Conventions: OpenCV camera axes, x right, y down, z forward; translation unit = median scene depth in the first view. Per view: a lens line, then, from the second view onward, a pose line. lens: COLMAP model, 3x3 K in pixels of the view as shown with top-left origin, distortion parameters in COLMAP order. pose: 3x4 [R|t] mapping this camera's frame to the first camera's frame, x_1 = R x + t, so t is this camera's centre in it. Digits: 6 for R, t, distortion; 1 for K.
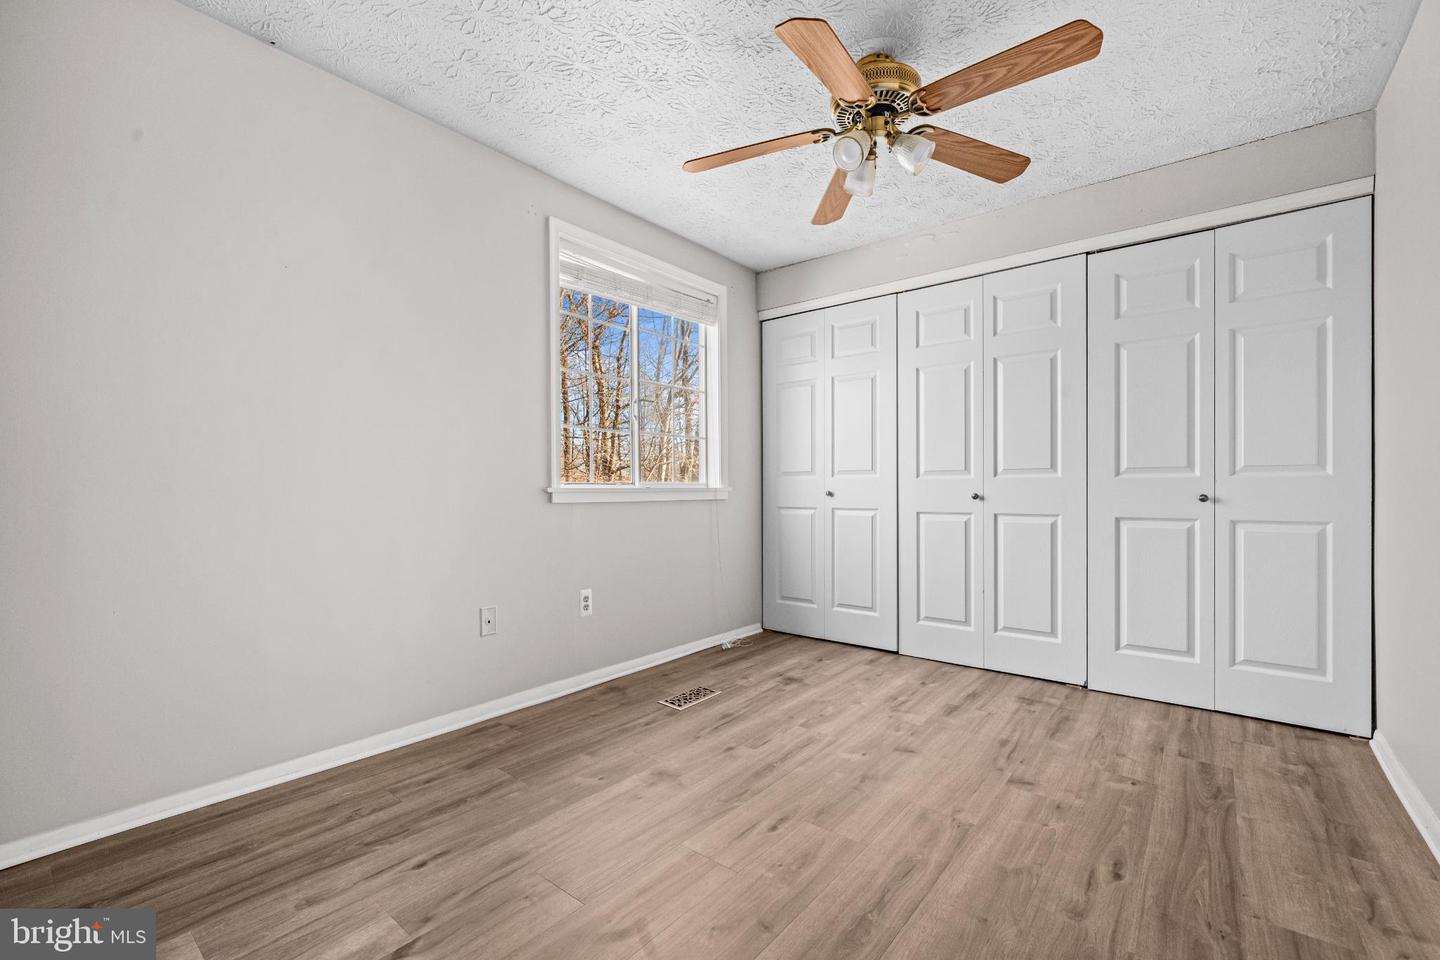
lens RADIAL K [[620.3, 0, 716.9], [0, 620.3, 494.6], [0, 0, 1]] dist [0.001625, -0.000866]
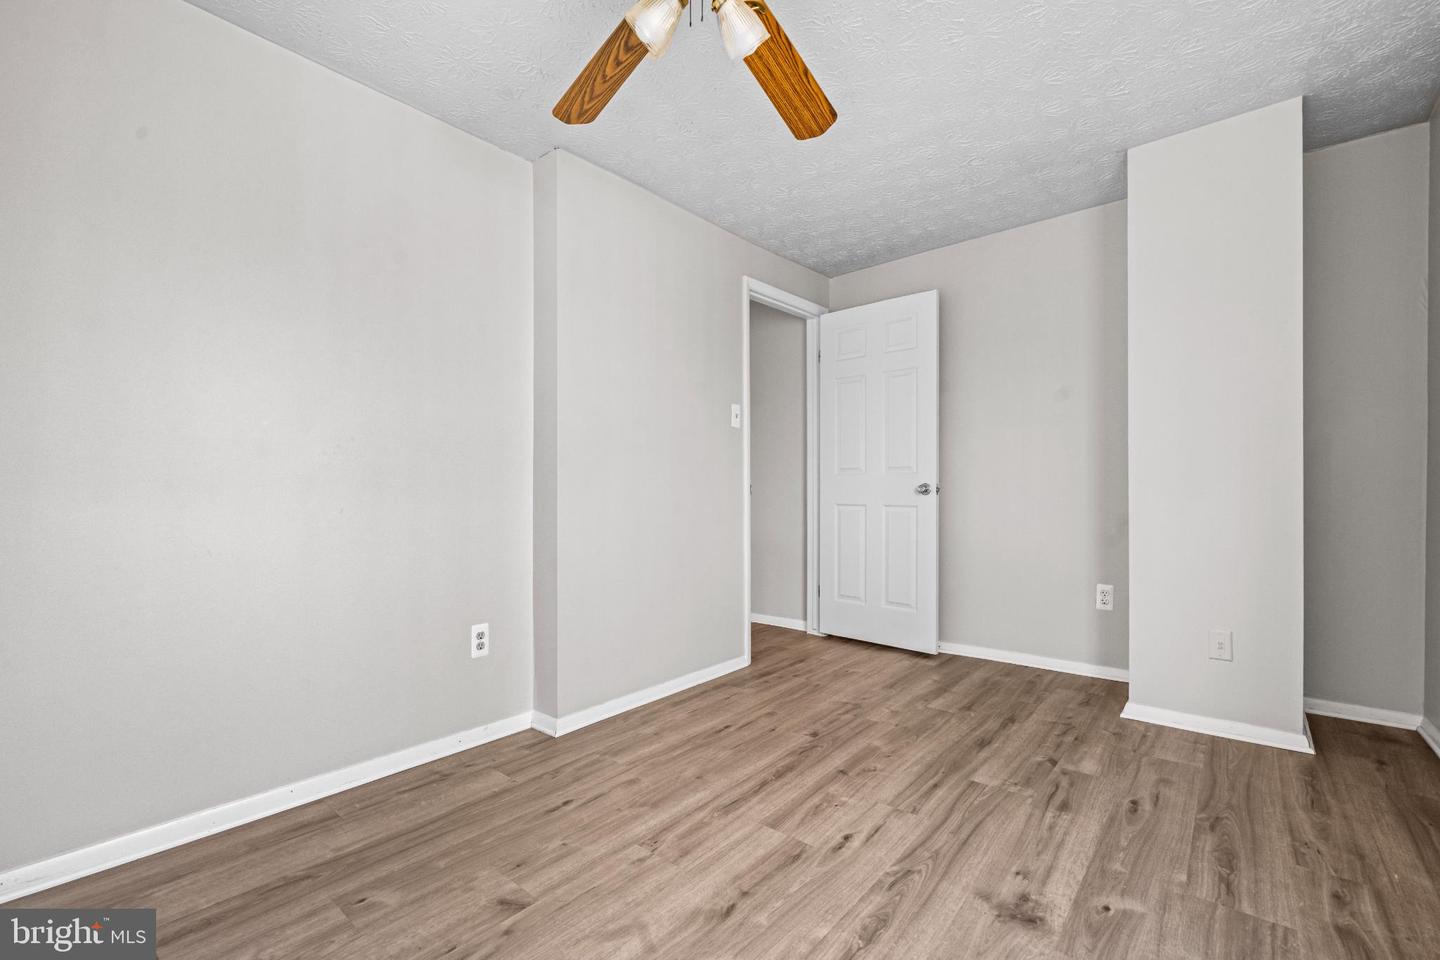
lens RADIAL K [[620.3, 0, 723.9], [0, 620.3, 483.2], [0, 0, 1]] dist [0.001625, -0.000866]
pose [[-0.999781, 0.005835, 0.020087, 0.257635], [0.005663, 0.999947, -0.008639, -0.017229], [-0.020136, -0.008523, -0.999761, 1.948112]]
